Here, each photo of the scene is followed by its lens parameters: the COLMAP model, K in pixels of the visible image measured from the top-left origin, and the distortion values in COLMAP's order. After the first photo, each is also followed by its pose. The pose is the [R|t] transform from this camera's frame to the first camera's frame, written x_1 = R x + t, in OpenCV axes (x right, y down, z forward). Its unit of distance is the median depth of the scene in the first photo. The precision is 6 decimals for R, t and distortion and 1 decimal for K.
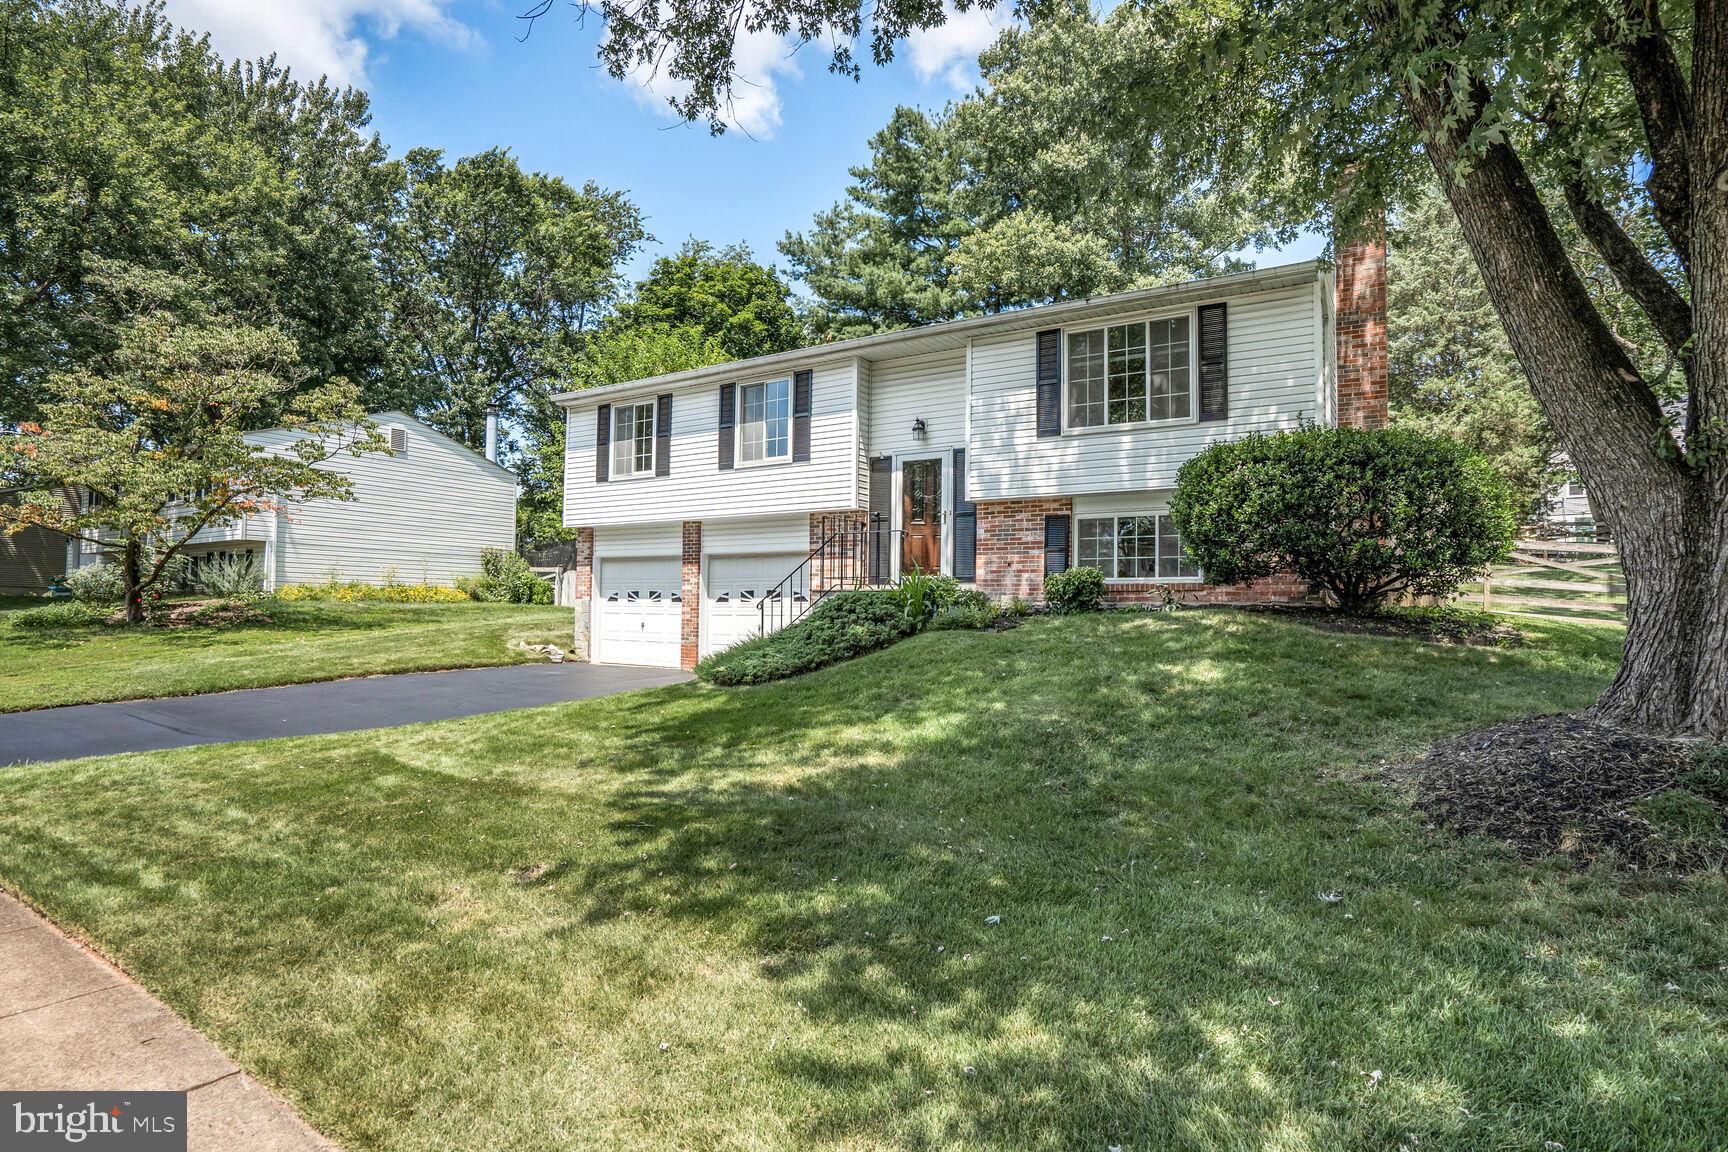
lens RADIAL K [[855.6, 0, 864.0], [0, 855.6, 576.0], [0, 0, 1]] dist [-0.001724, -0.000201]
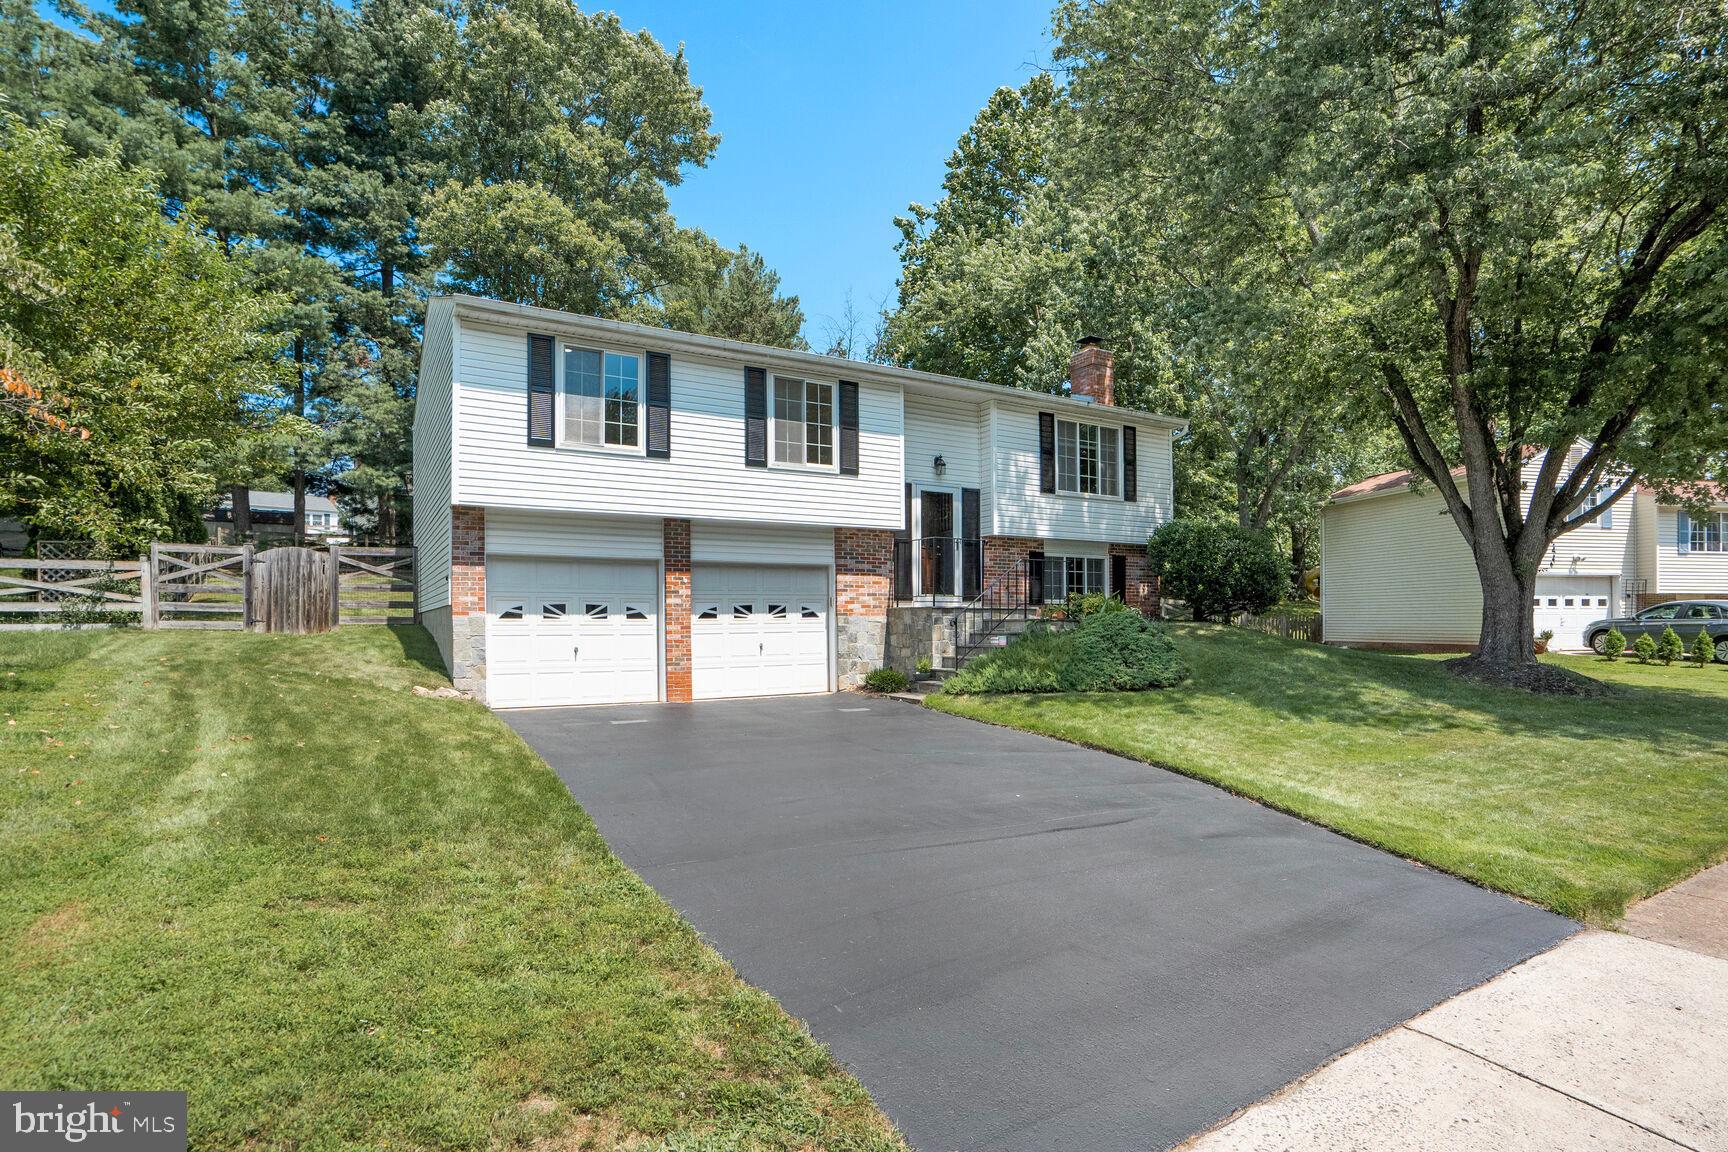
lens RADIAL K [[796.1, 0, 864.3], [0, 796.1, 651.1], [0, 0, 1]] dist [-0.022956, -0.000040]
pose [[0.513387, -0.037850, 0.857322, -0.876615], [-0.021932, 0.998122, 0.057200, 0.016369], [-0.857877, -0.048169, 0.511593, 0.520930]]
